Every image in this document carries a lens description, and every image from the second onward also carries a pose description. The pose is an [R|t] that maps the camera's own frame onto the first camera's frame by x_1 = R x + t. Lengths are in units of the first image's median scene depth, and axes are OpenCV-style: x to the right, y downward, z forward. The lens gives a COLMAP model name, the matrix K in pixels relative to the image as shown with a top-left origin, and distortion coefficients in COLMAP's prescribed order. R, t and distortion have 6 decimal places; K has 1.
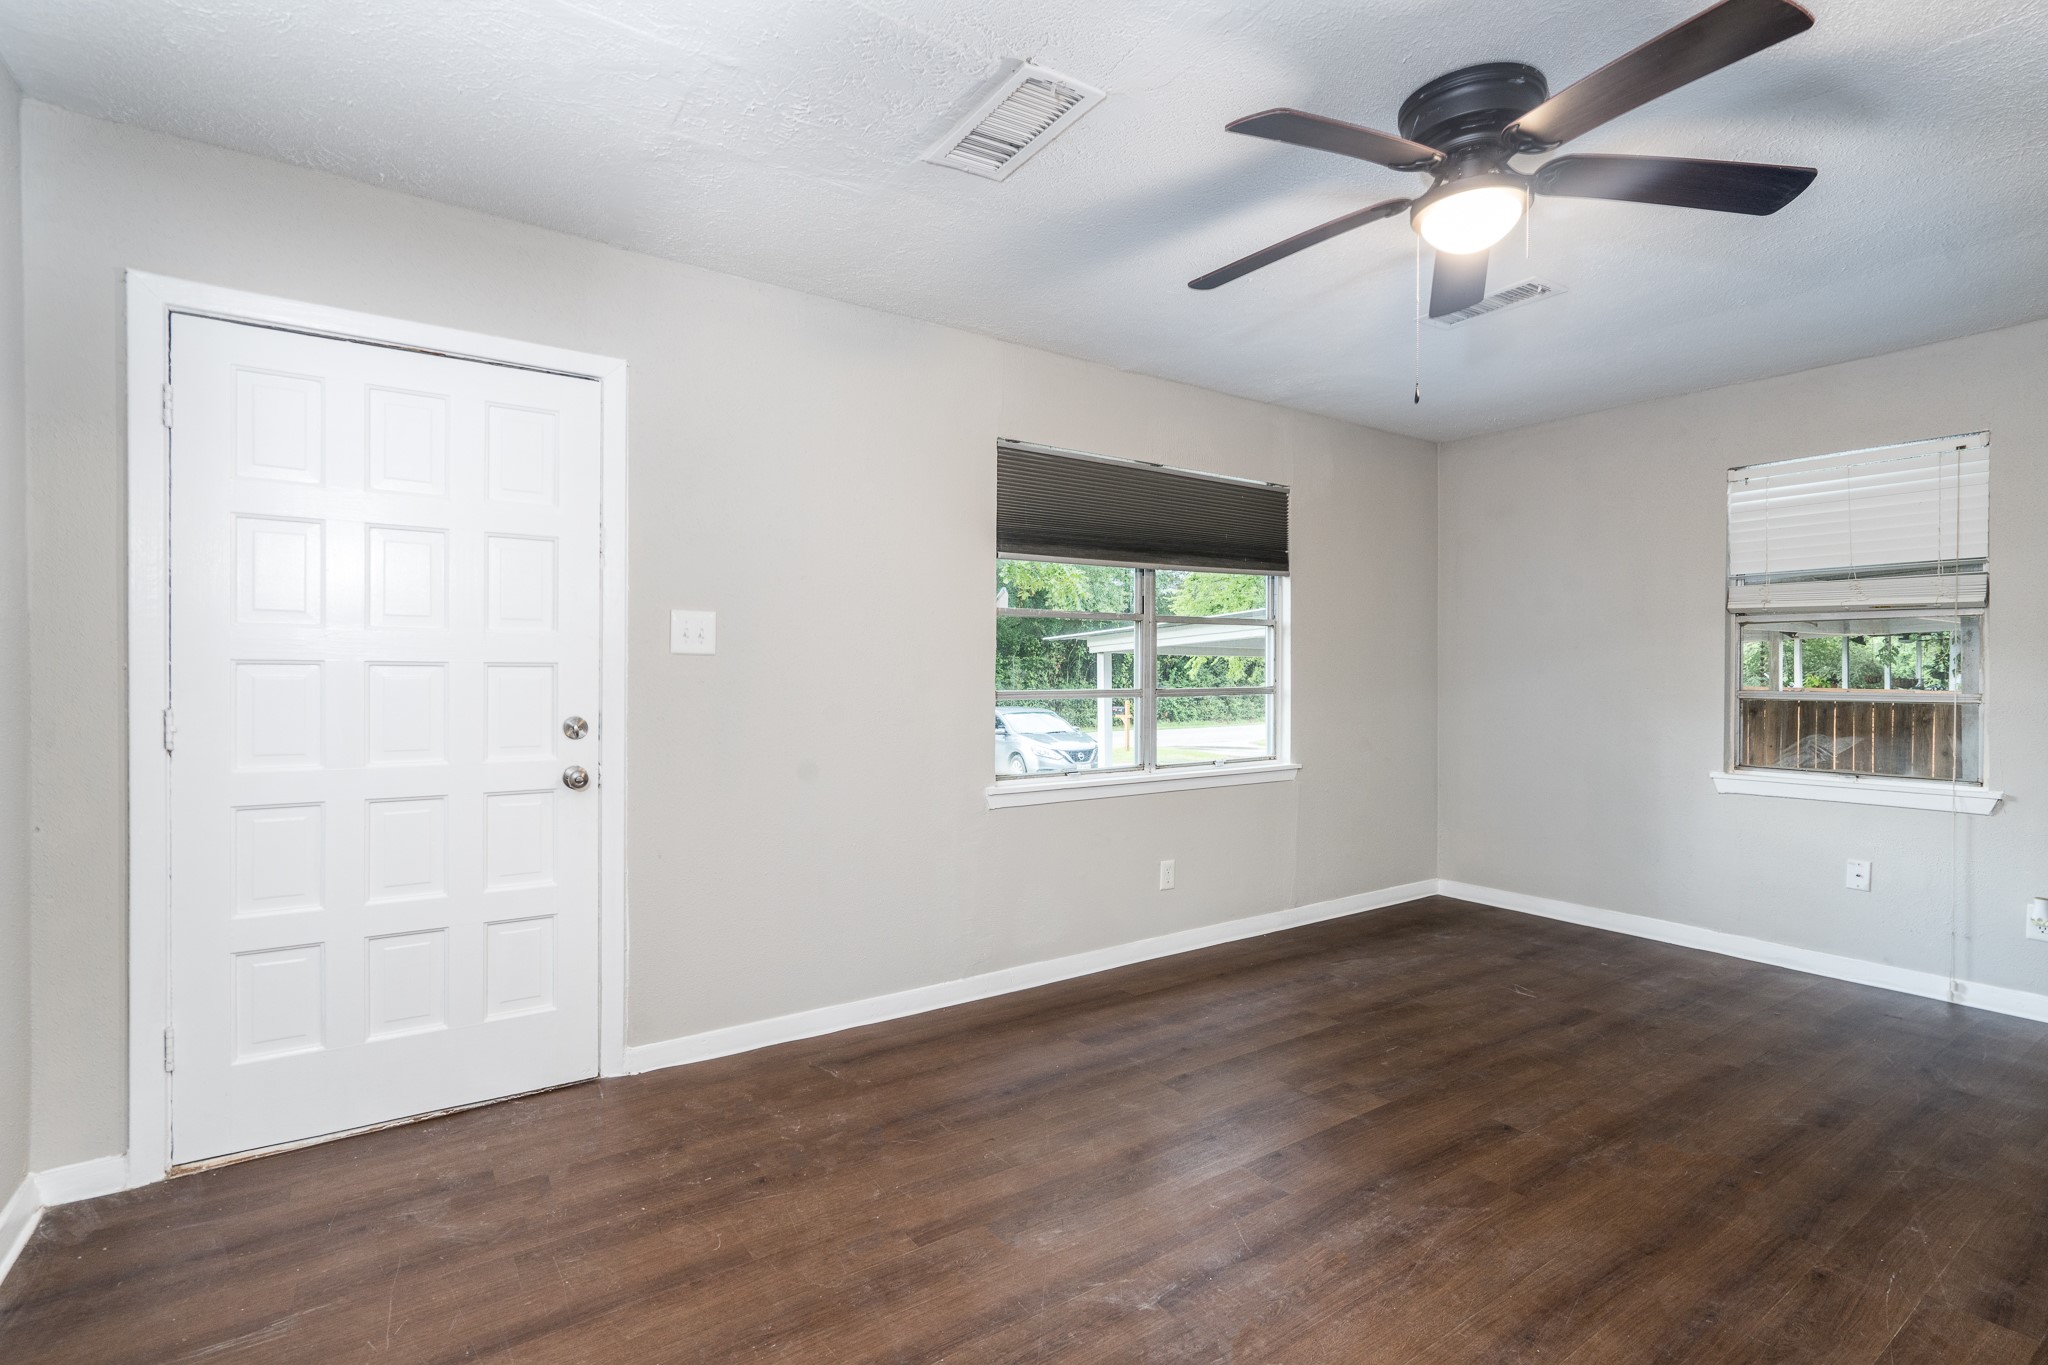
lens RADIAL K [[939.5, 0, 954.9], [0, 939.5, 677.9], [0, 0, 1]] dist [-0.004836, 0.001575]
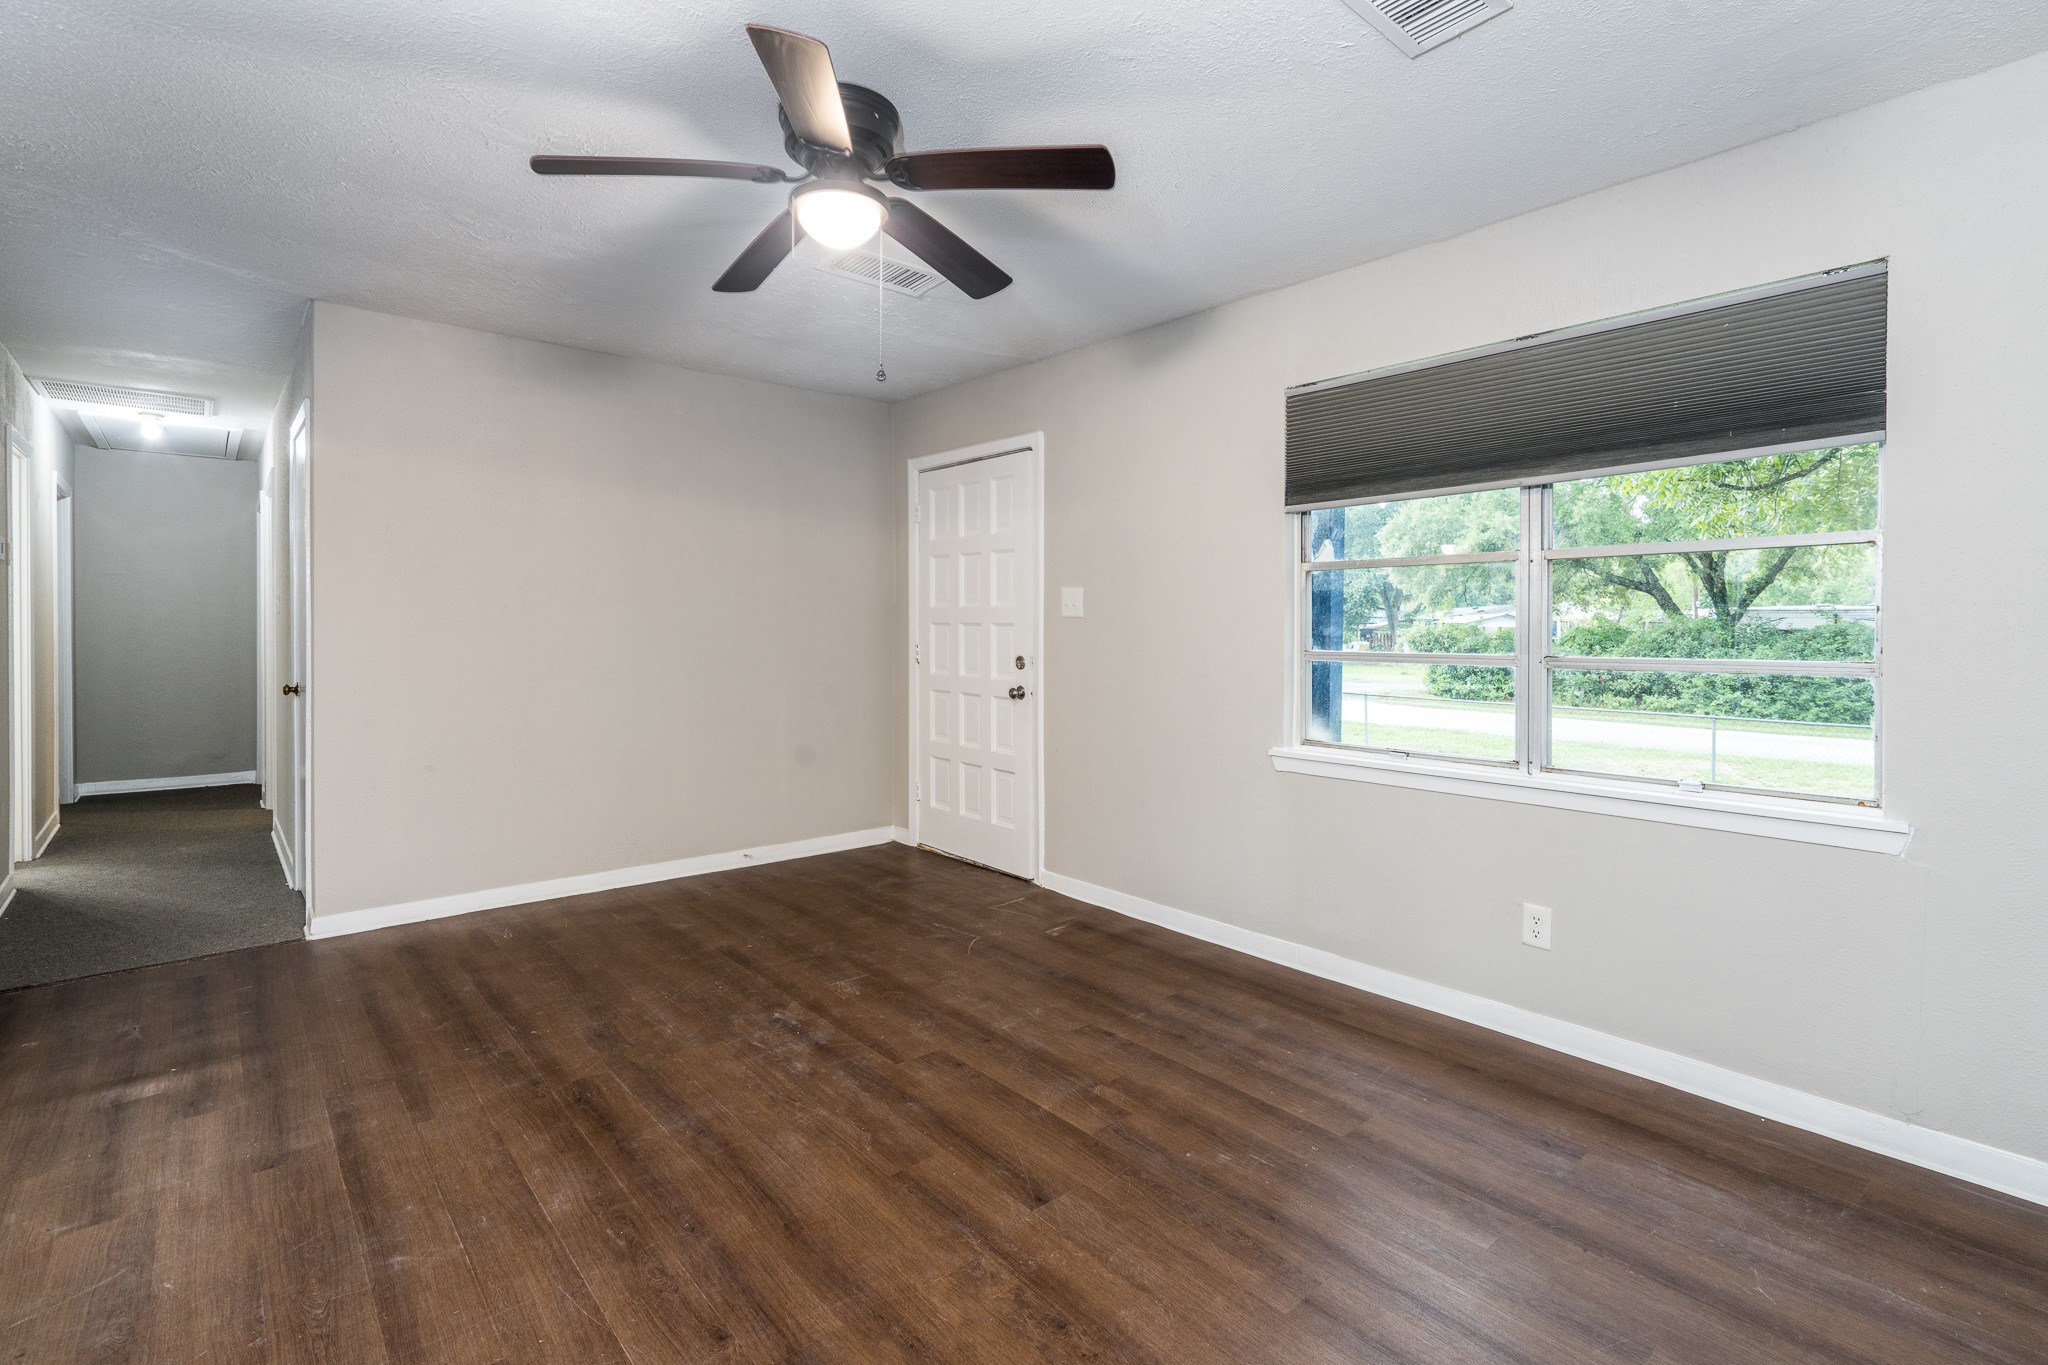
lens RADIAL K [[939.5, 0, 1060.5], [0, 939.5, 623.0], [0, 0, 1]] dist [-0.004836, 0.001575]
pose [[0.163348, -0.005430, -0.986554, 1.240694], [-0.010920, 0.999914, -0.007312, -0.005484], [0.986508, 0.011967, 0.163275, 0.789457]]
